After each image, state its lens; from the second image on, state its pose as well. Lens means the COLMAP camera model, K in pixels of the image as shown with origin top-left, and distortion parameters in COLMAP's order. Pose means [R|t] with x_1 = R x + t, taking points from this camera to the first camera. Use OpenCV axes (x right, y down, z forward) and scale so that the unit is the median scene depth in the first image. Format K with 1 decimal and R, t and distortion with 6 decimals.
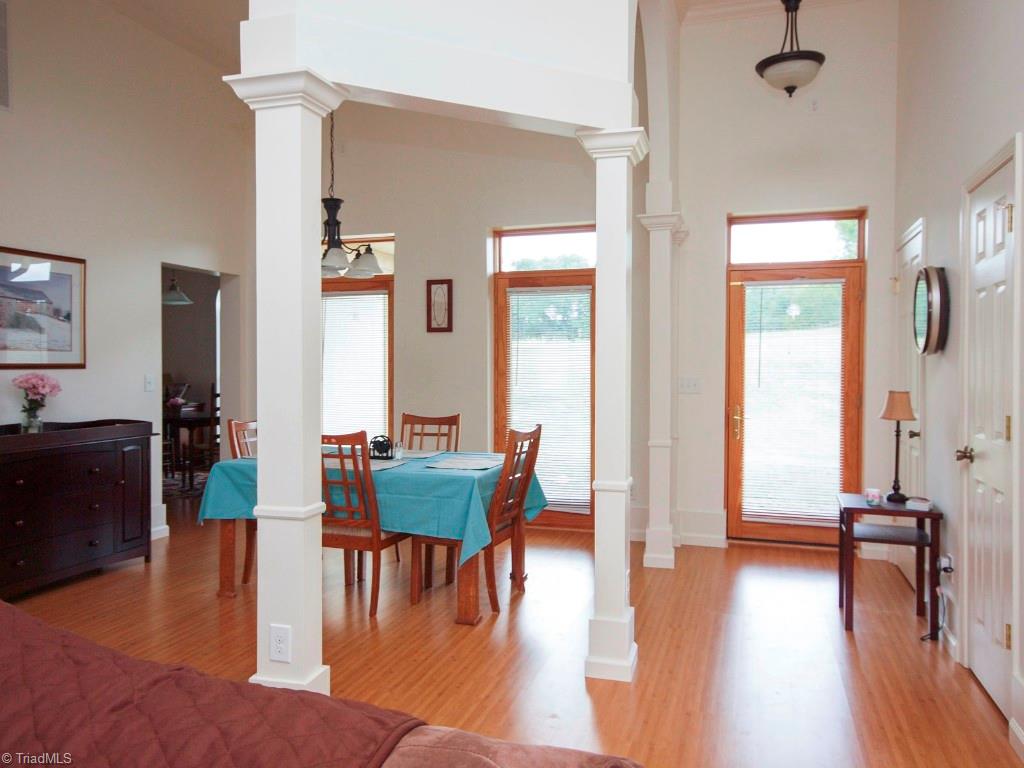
lens RADIAL K [[770.5, 0, 512.0], [0, 770.5, 384.0], [0, 0, 1]] dist [0.005201, 0.000945]
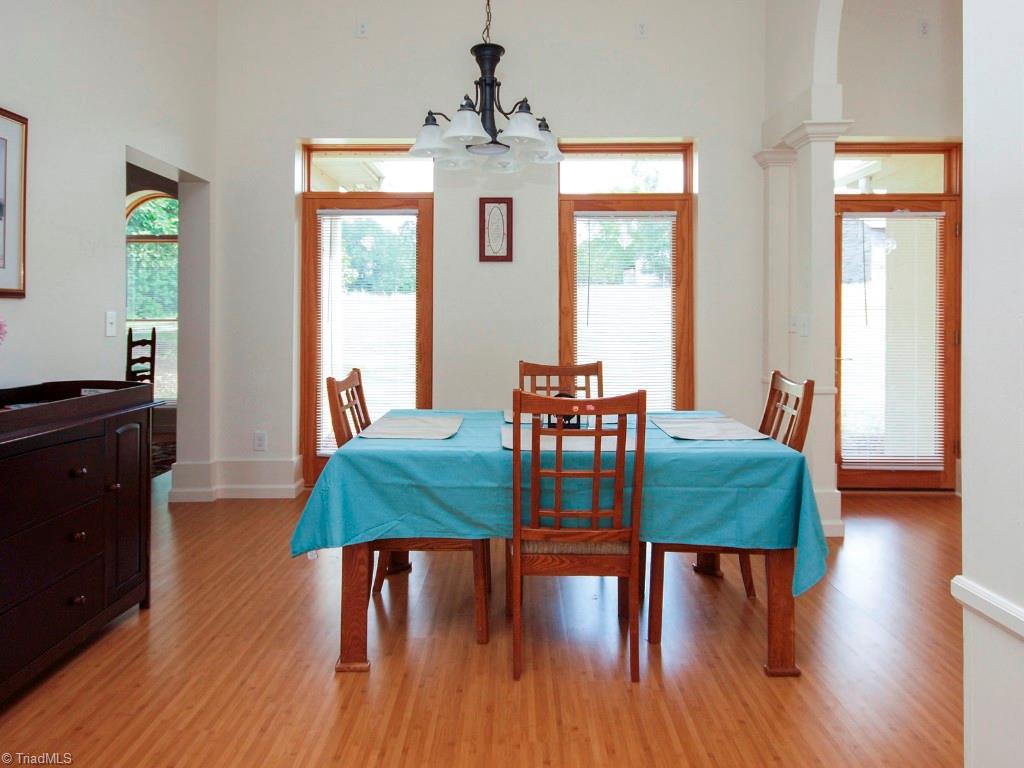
lens RADIAL K [[653.5, 0, 512.4], [0, 653.5, 321.1], [0, 0, 1]] dist [-0.002286, 0.001156]
pose [[0.953663, -0.002444, 0.300866, -0.340586], [0.008195, 0.999807, -0.017855, 0.010207], [-0.300764, 0.019494, 0.953499, 0.396393]]
